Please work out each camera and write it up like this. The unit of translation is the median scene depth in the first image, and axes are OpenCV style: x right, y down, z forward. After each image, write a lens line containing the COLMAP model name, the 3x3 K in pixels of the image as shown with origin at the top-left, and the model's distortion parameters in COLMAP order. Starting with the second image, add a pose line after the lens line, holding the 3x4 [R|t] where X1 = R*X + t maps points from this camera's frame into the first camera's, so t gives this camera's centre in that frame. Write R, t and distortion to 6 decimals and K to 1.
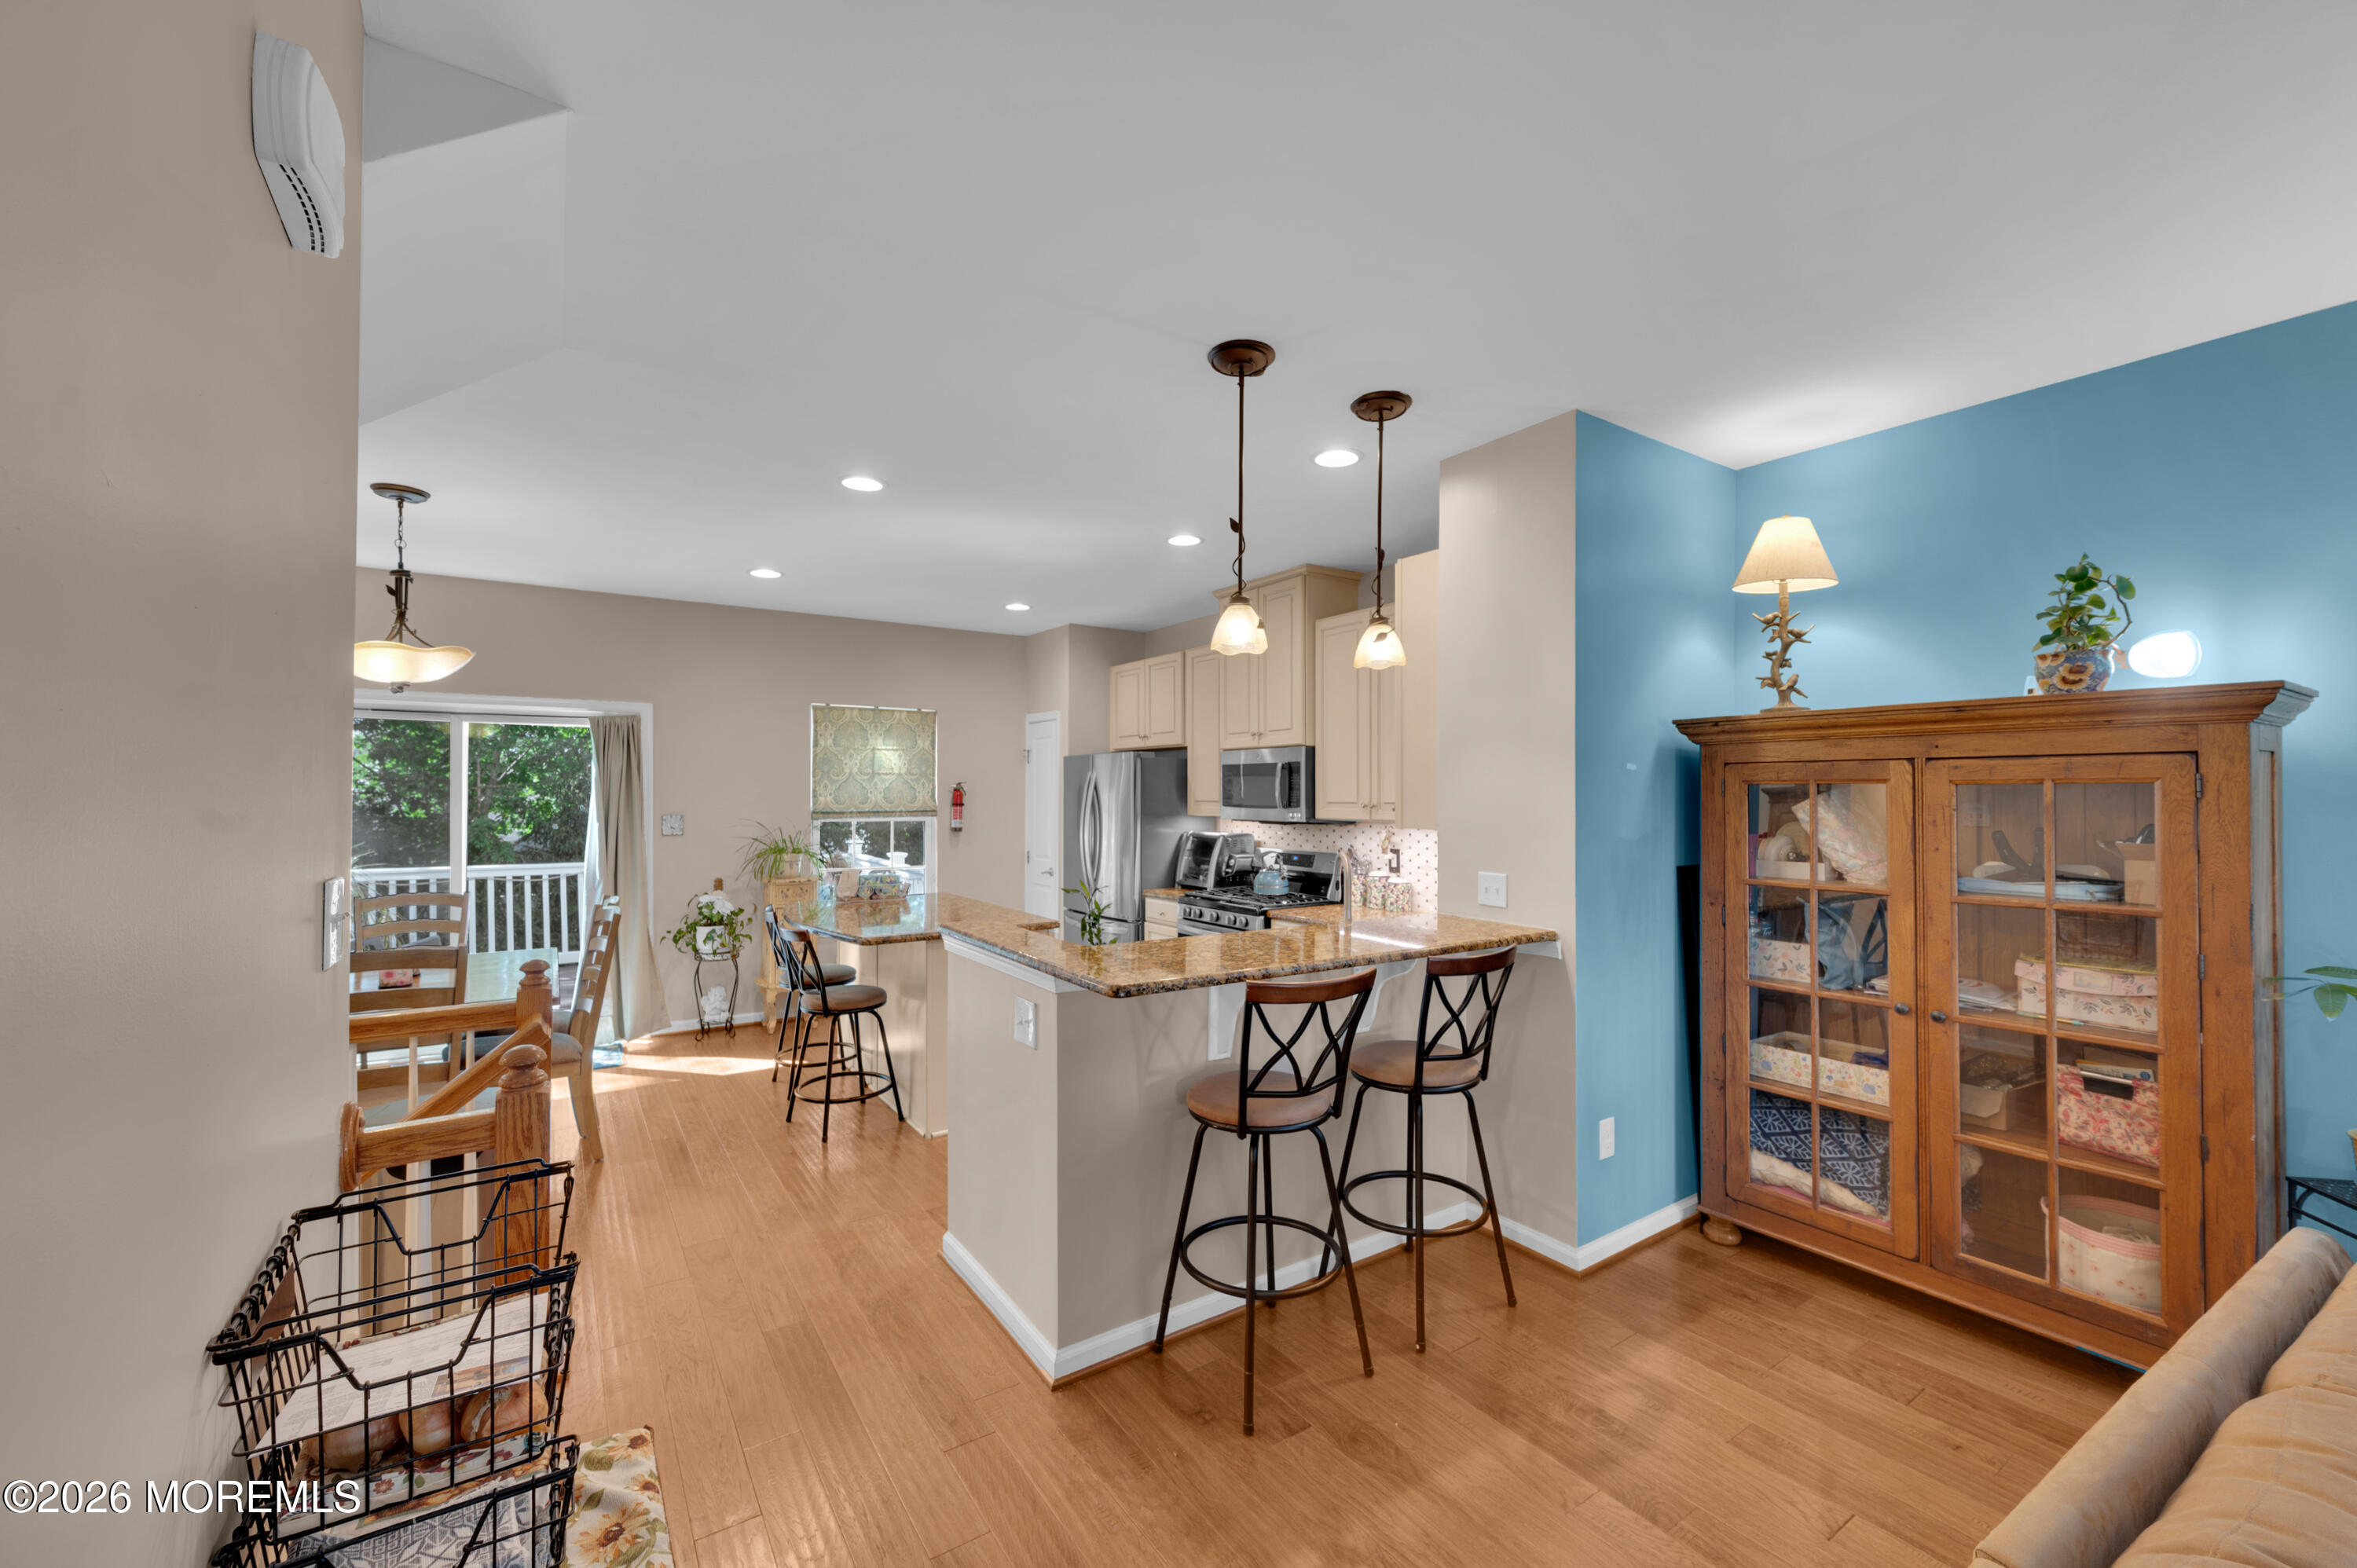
lens RADIAL K [[938.3, 0, 1182.4], [0, 938.3, 790.5], [0, 0, 1]] dist [0.002234, 0.000941]
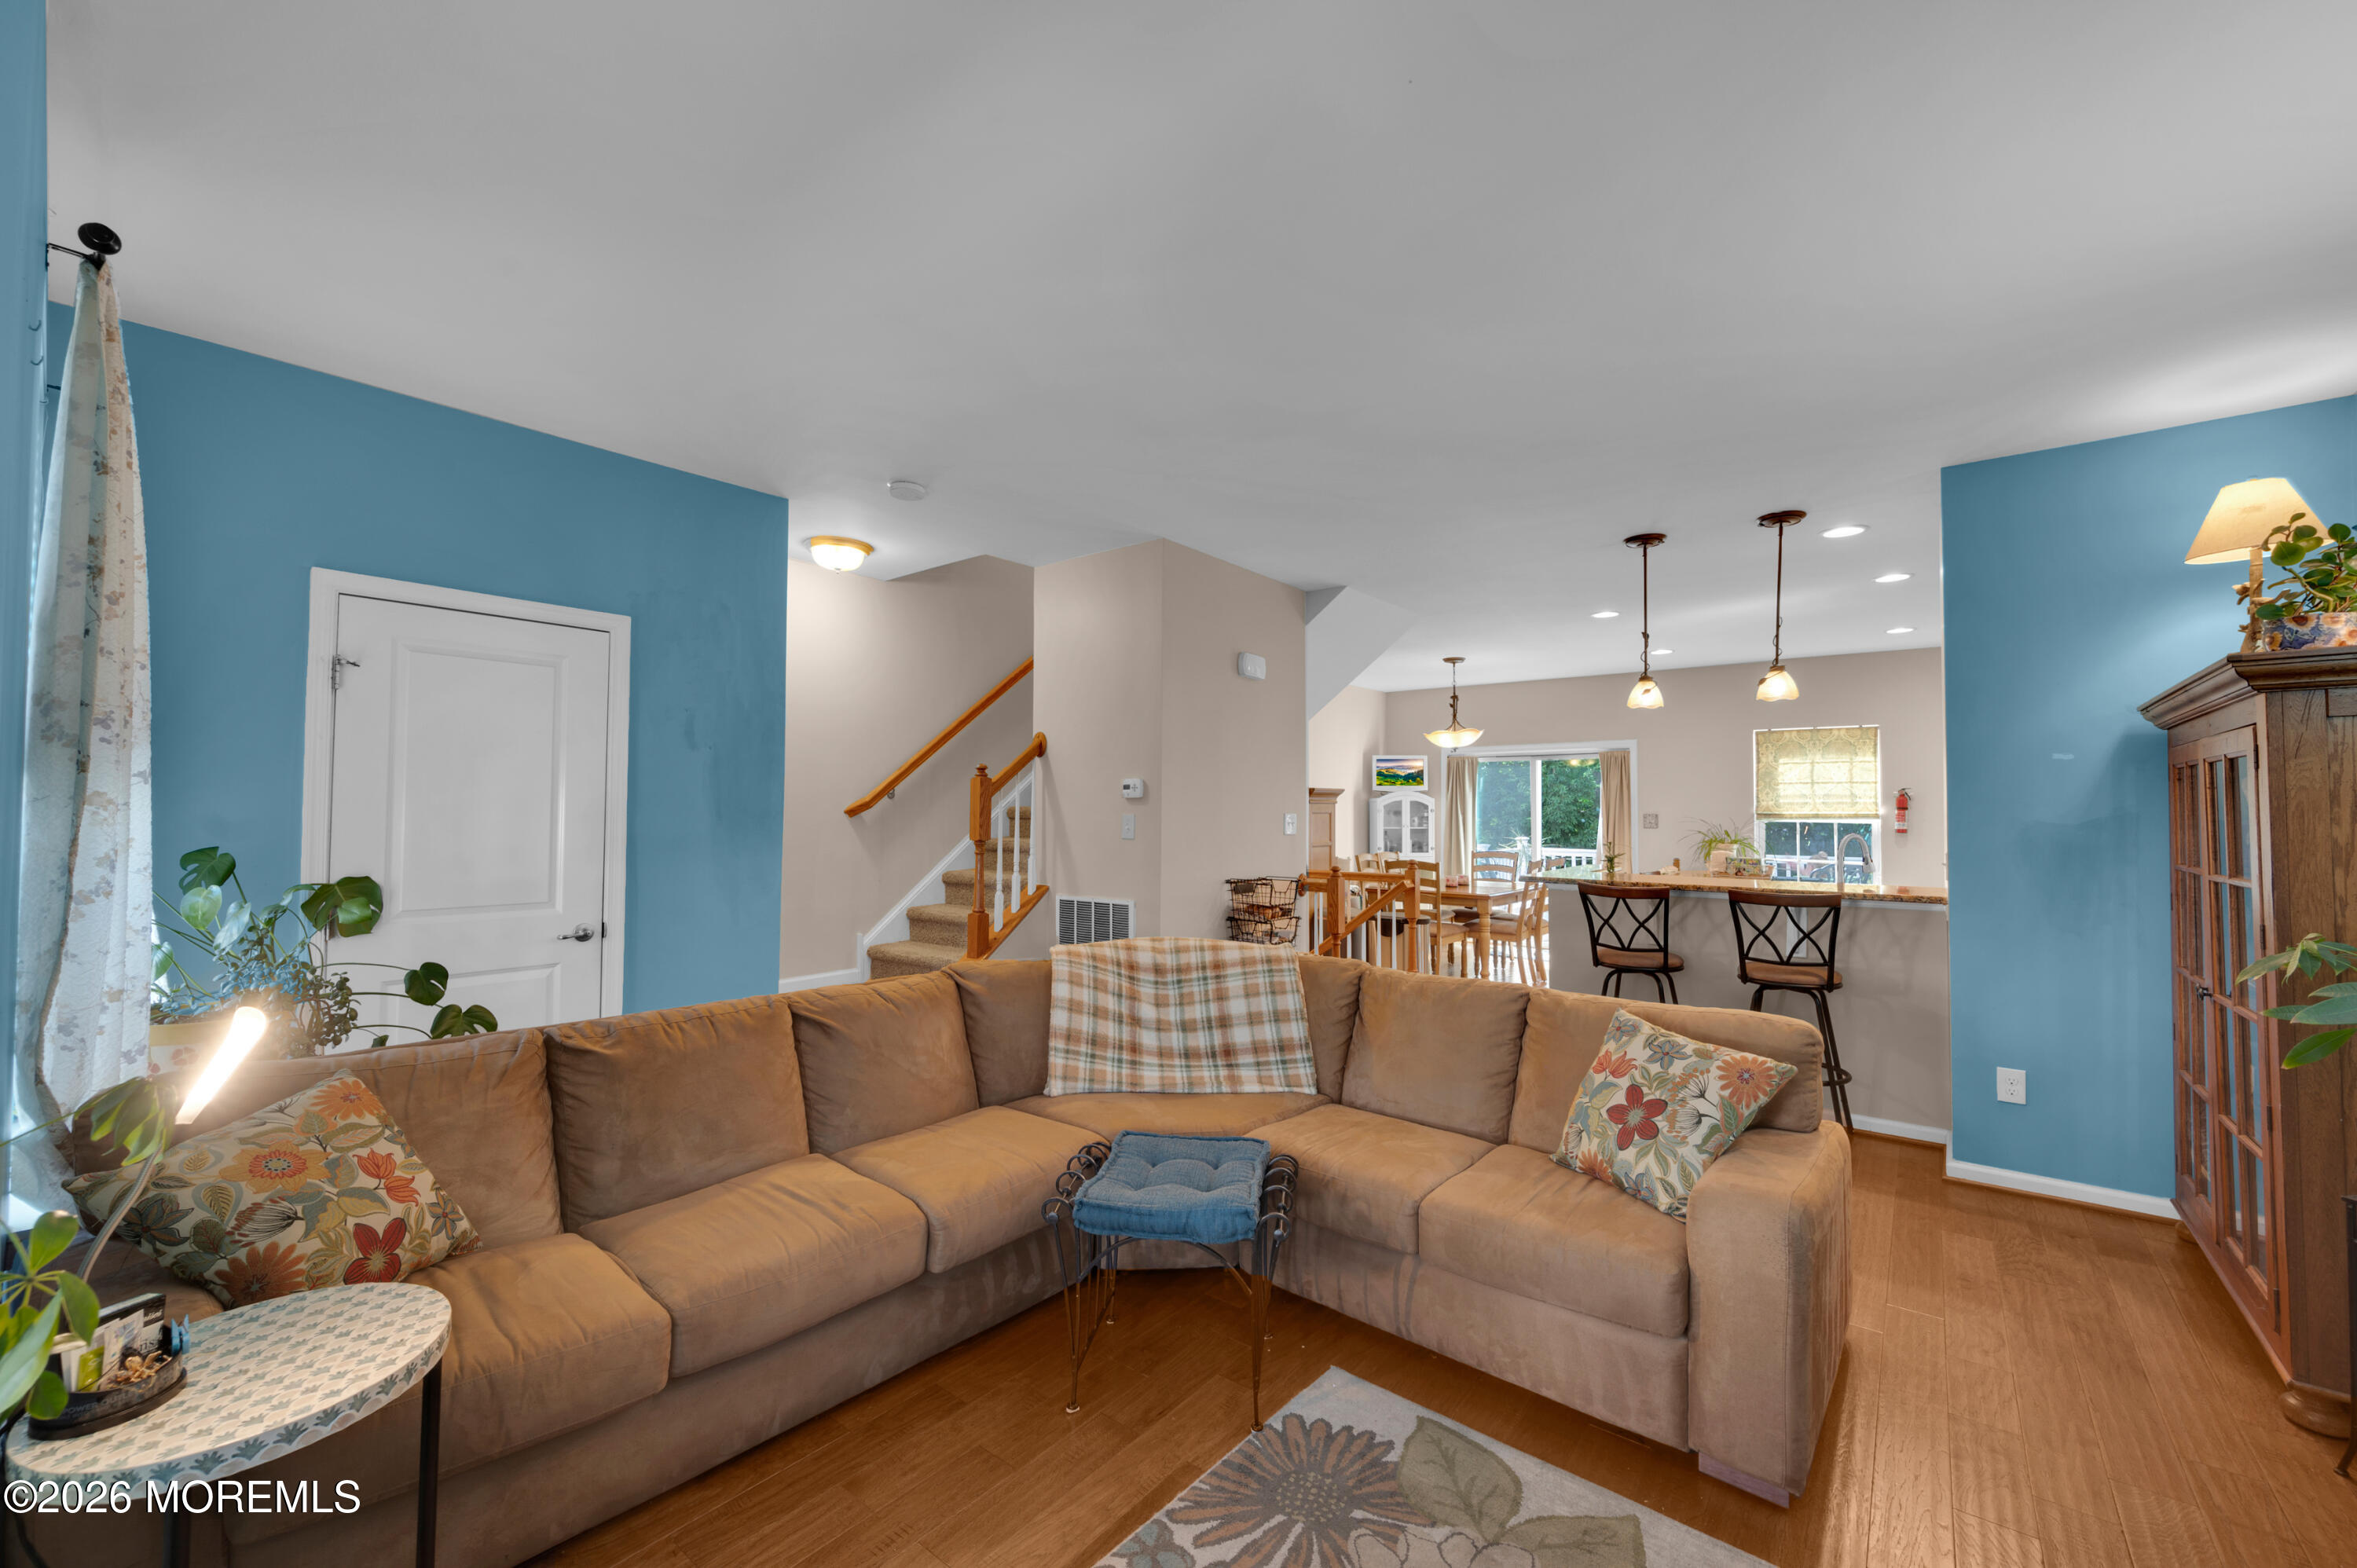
lens RADIAL K [[927.1, 0, 1178.2], [0, 927.1, 780.7], [0, 0, 1]] dist [-0.000528, -0.000126]
pose [[0.294996, -0.031612, -0.954976, 1.510539], [0.001366, 0.999466, -0.032662, 0.045983], [0.955498, 0.008331, 0.294881, -0.353225]]
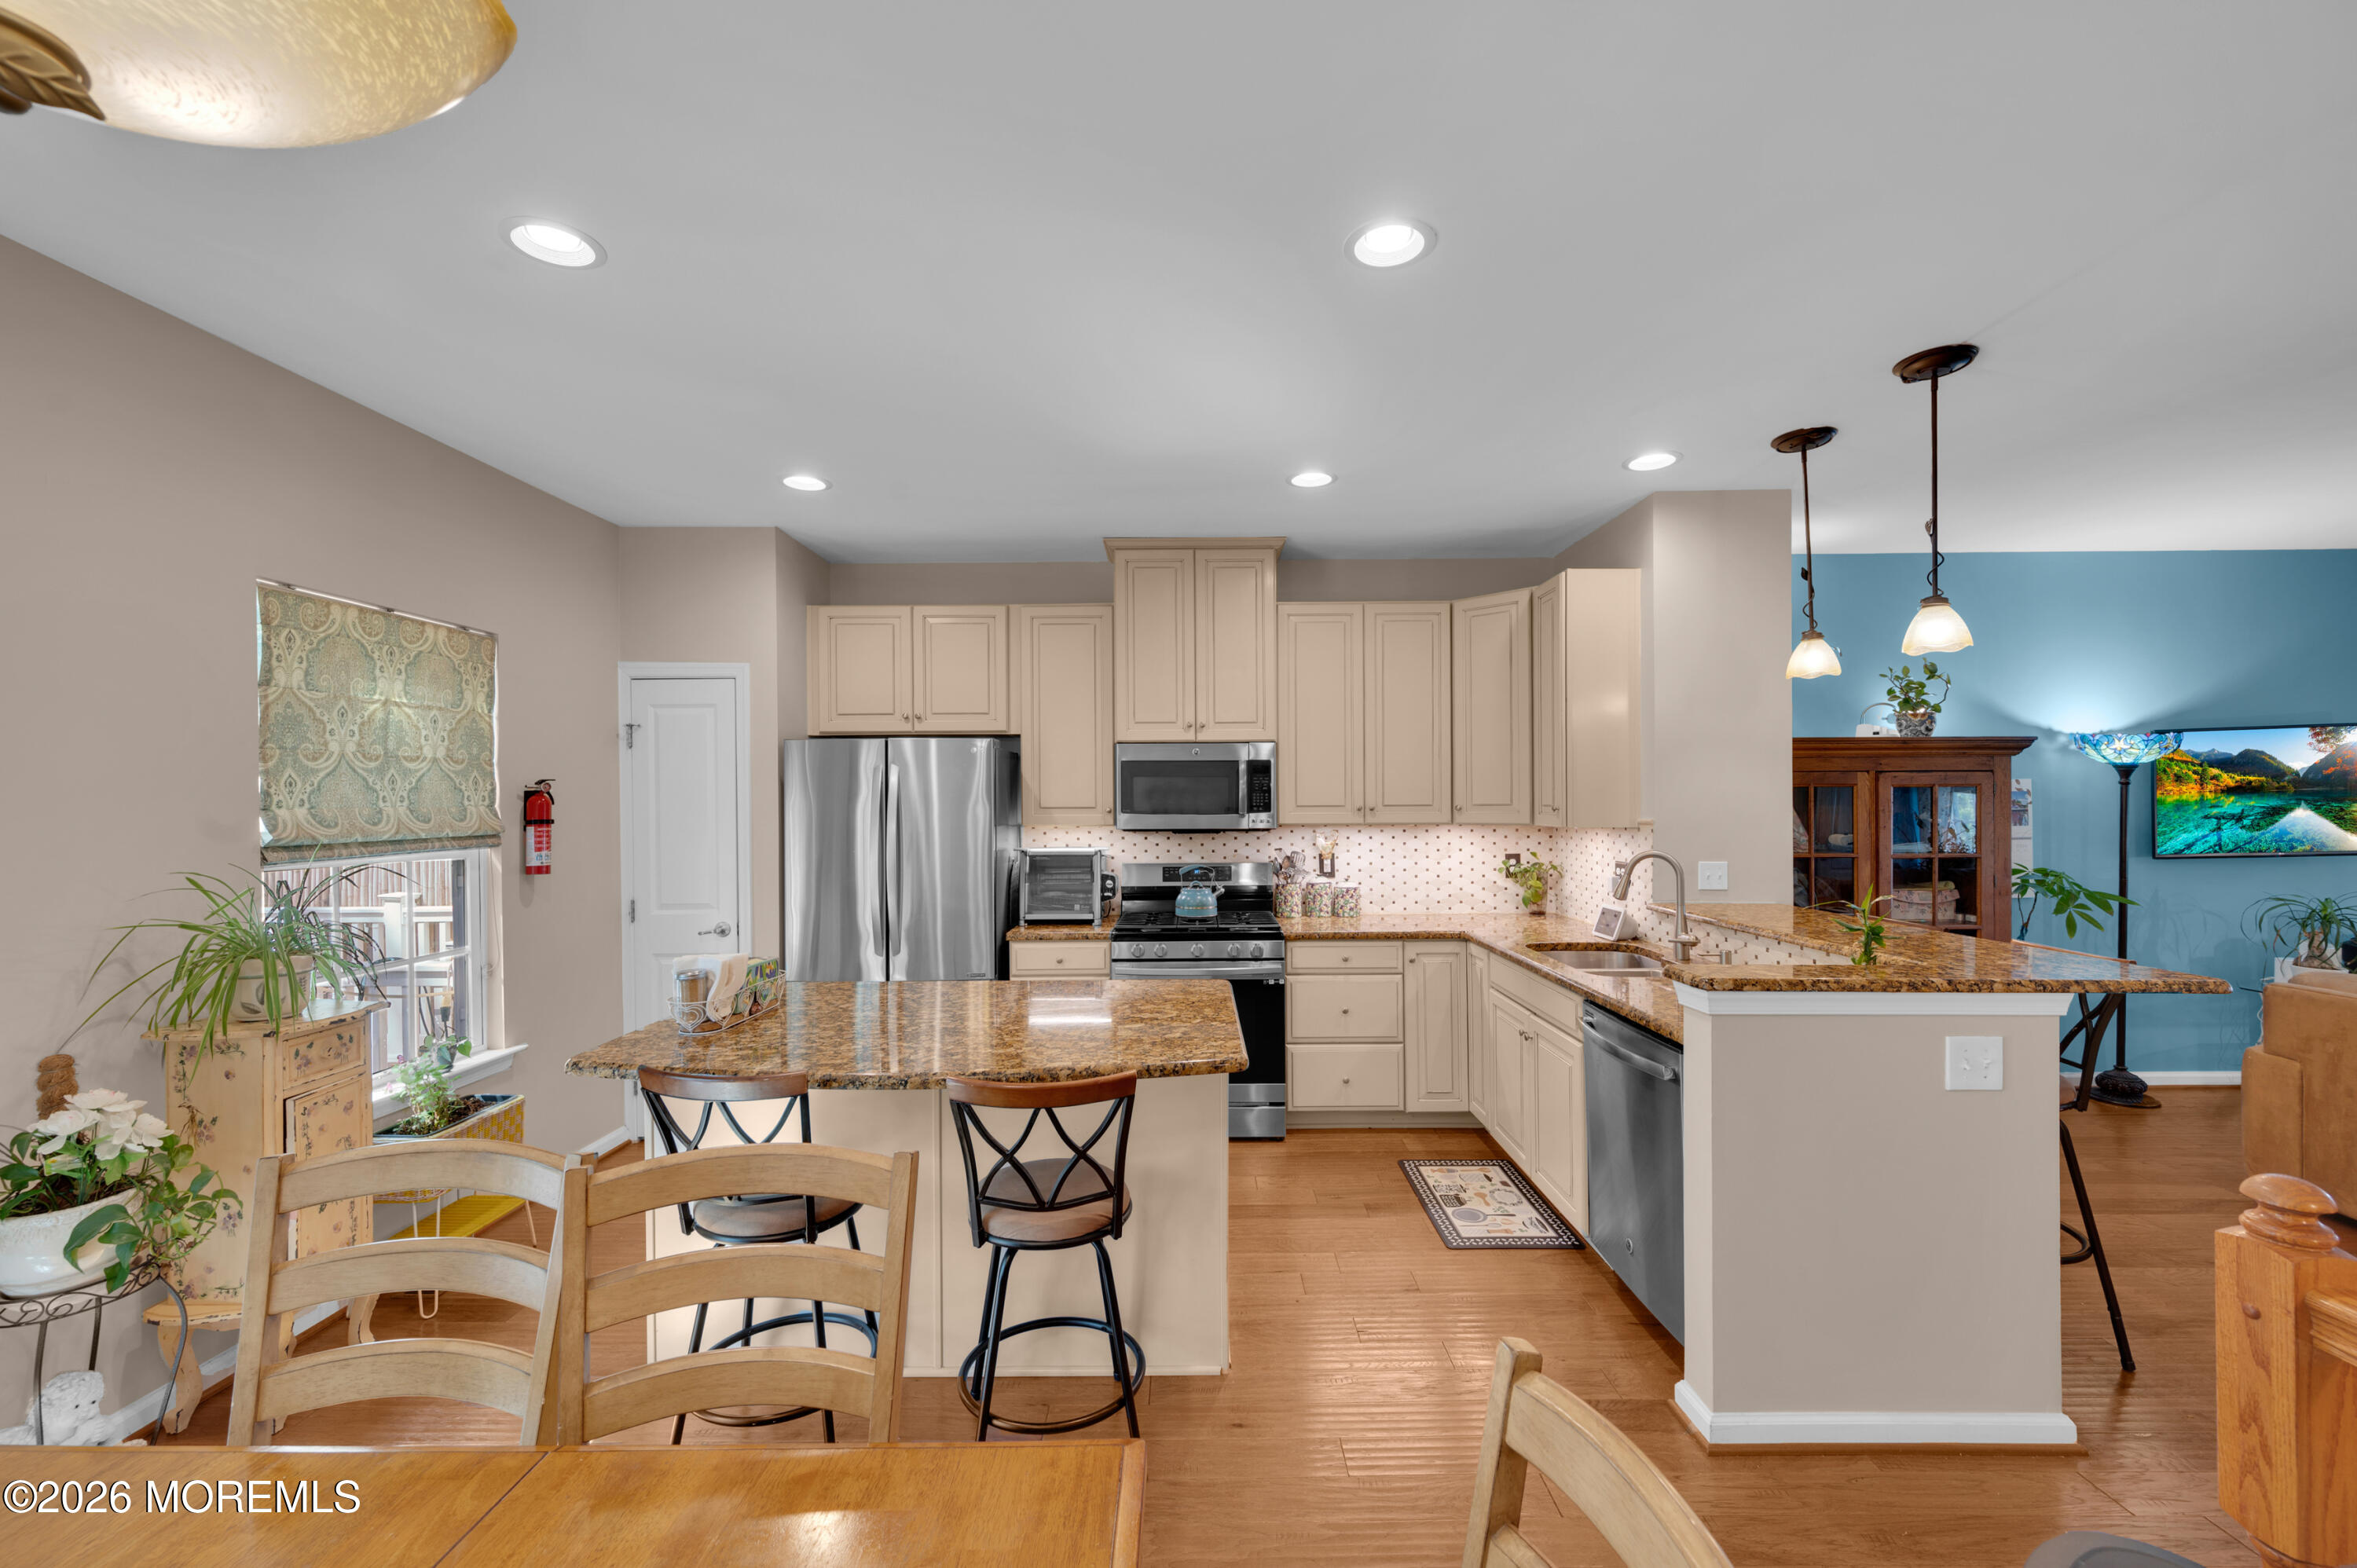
lens RADIAL K [[920.8, 0, 1183.1], [0, 920.8, 796.0], [0, 0, 1]] dist [-0.000671, -0.000023]
pose [[0.559782, -0.002686, 0.828635, -1.277212], [0.003885, 0.999992, 0.000618, 0.005115], [-0.828631, 0.002873, 0.559788, 1.167585]]
